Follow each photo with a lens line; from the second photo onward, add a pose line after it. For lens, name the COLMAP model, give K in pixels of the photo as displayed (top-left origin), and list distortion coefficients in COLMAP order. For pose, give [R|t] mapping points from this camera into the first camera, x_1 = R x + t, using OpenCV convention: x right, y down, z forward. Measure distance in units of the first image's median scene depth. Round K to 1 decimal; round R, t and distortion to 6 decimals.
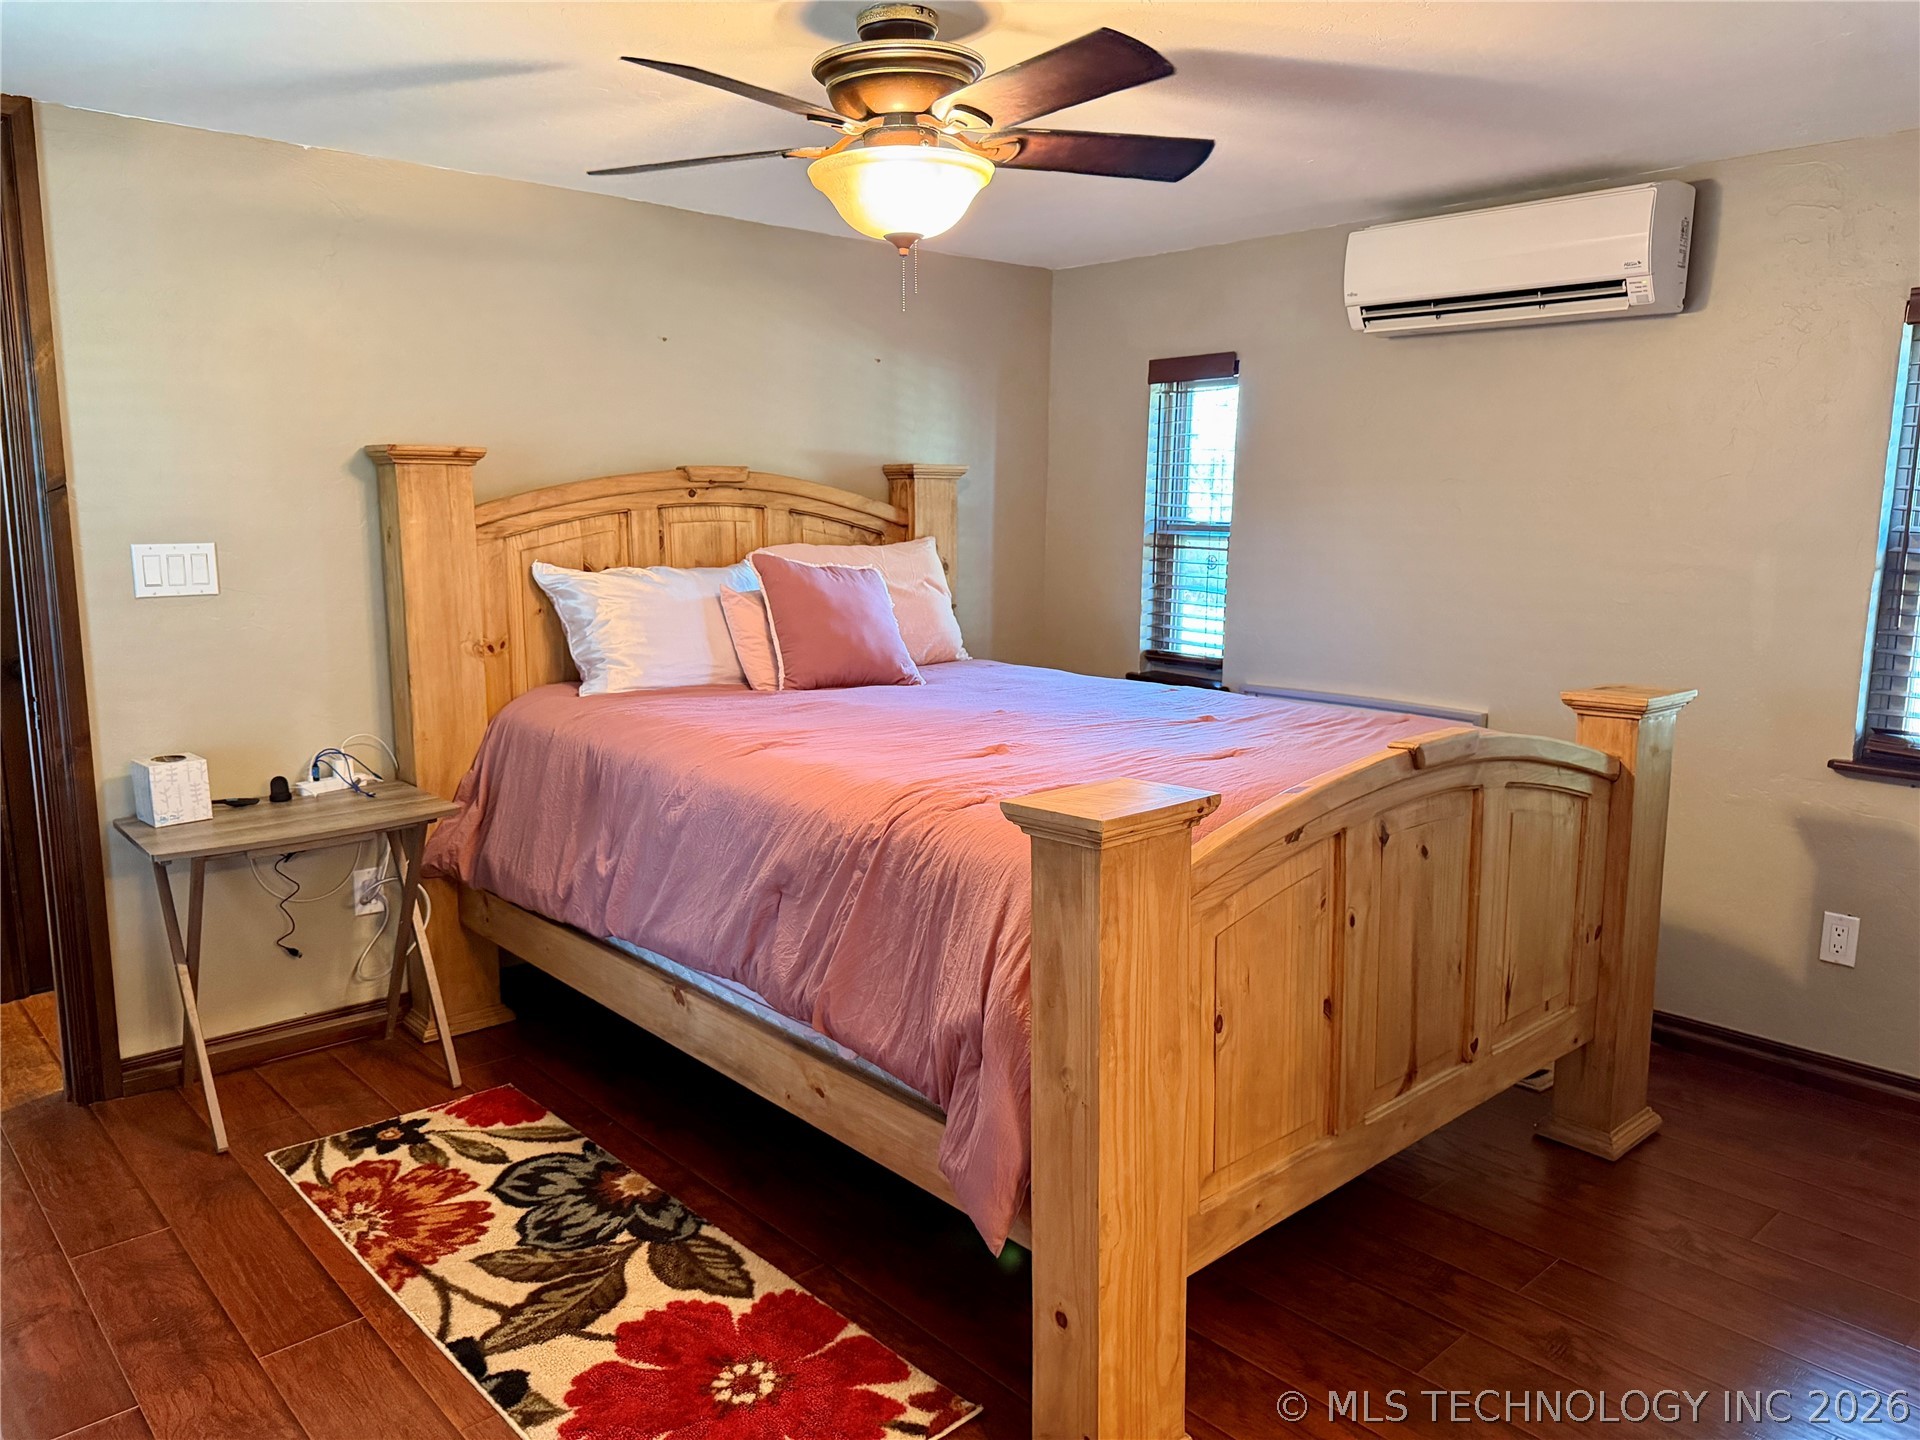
lens RADIAL K [[1351.6, 0, 947.4], [0, 1351.6, 708.8], [0, 0, 1]] dist [0.069511, -0.066490]
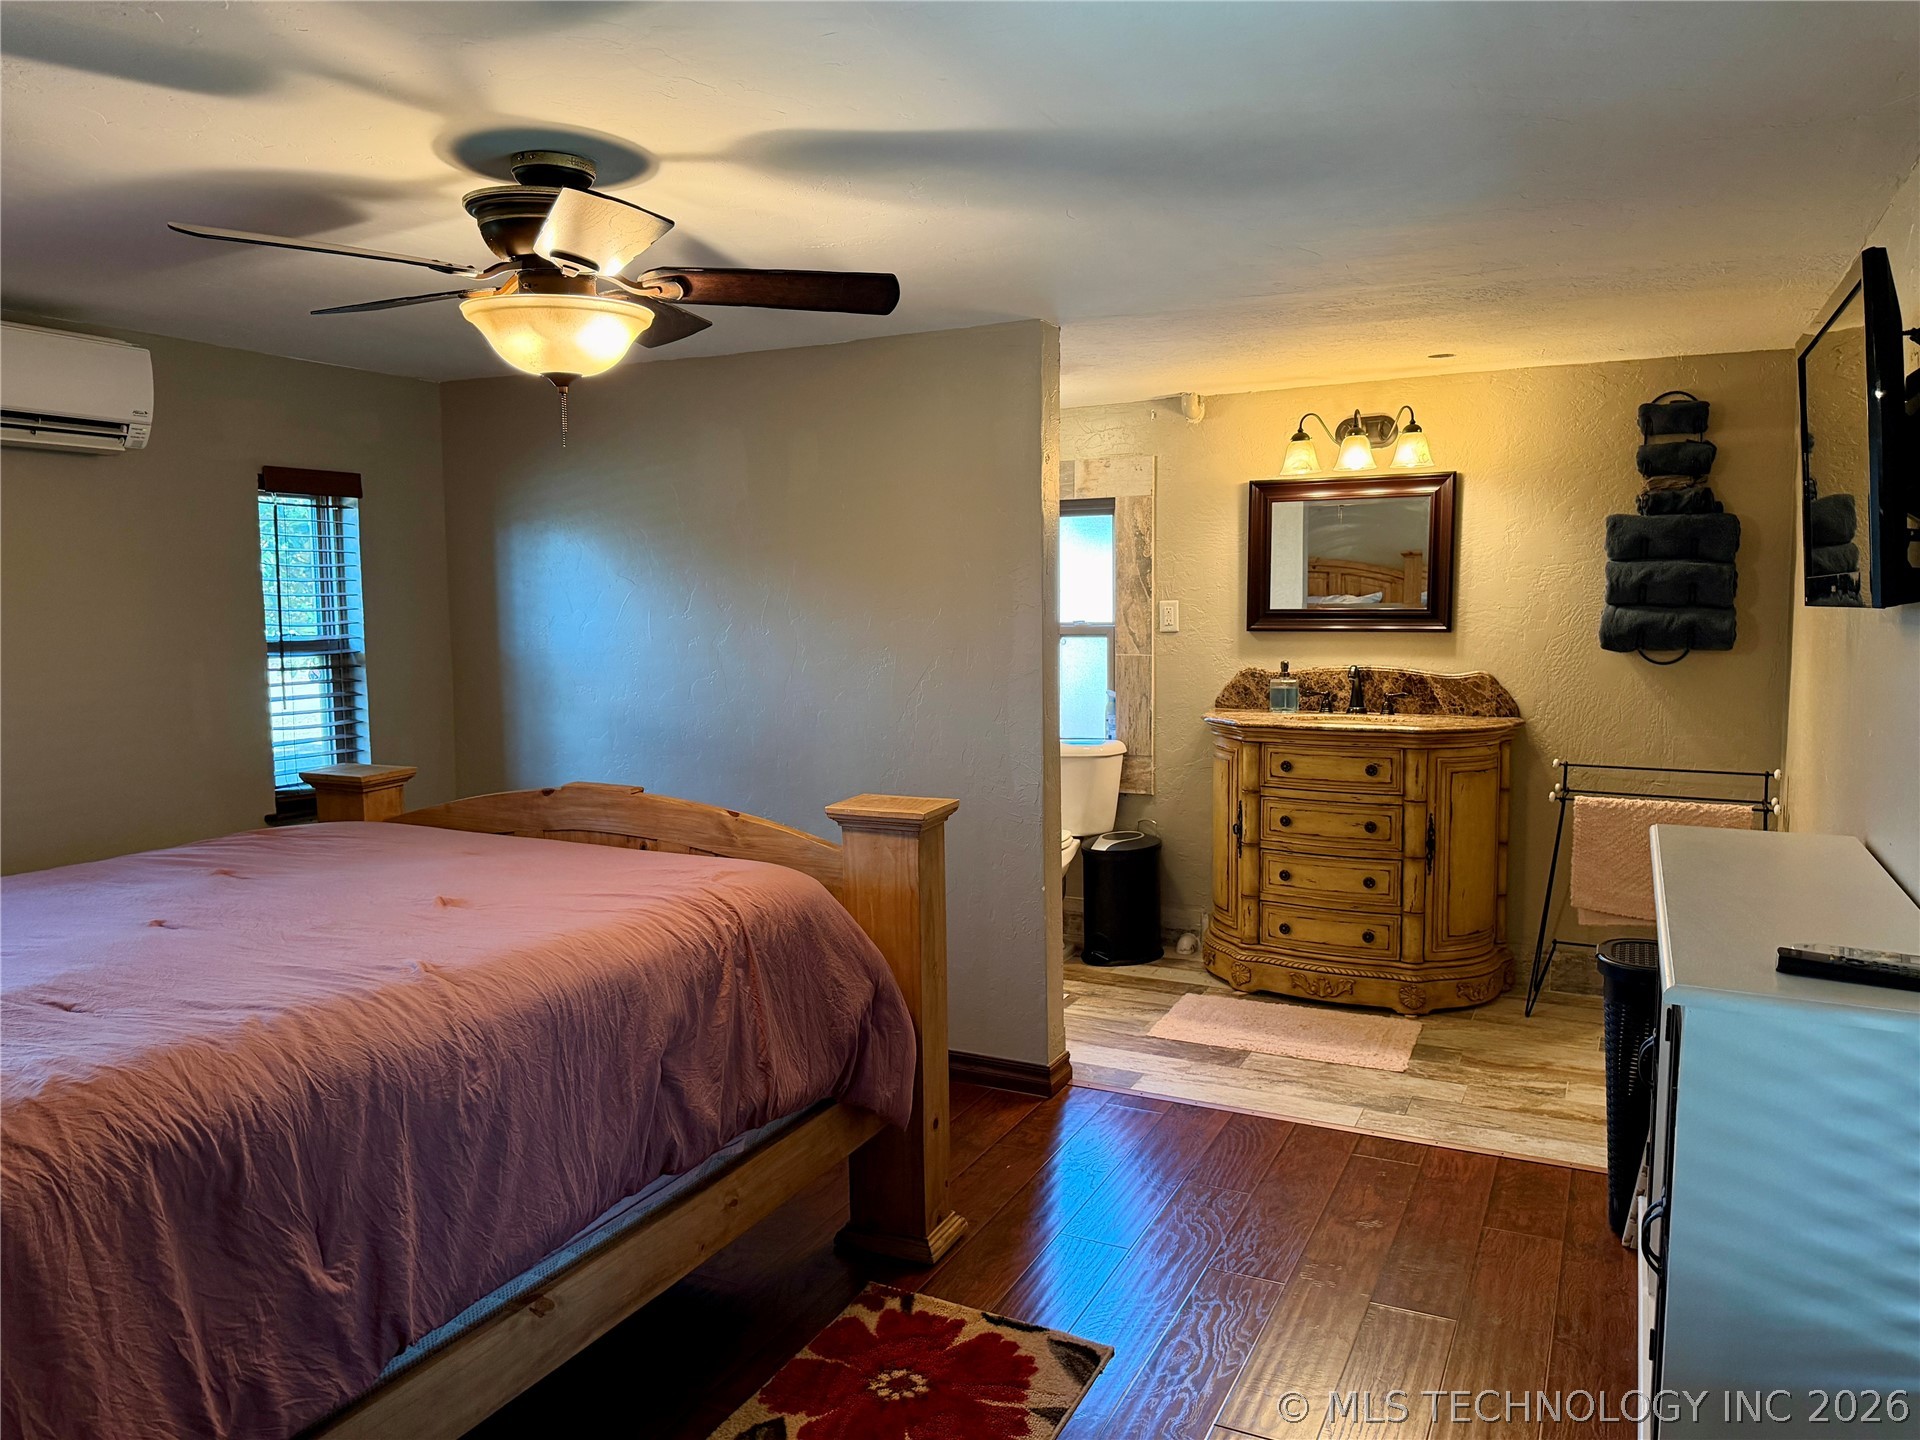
lens RADIAL K [[1340.1, 0, 966.6], [0, 1340.1, 714.6], [0, 0, 1]] dist [0.082085, -0.122697]
pose [[-0.357173, -0.088439, 0.929842, -1.001194], [0.149771, 0.977203, 0.150474, -0.194136], [-0.921952, 0.193009, -0.335785, 1.028347]]
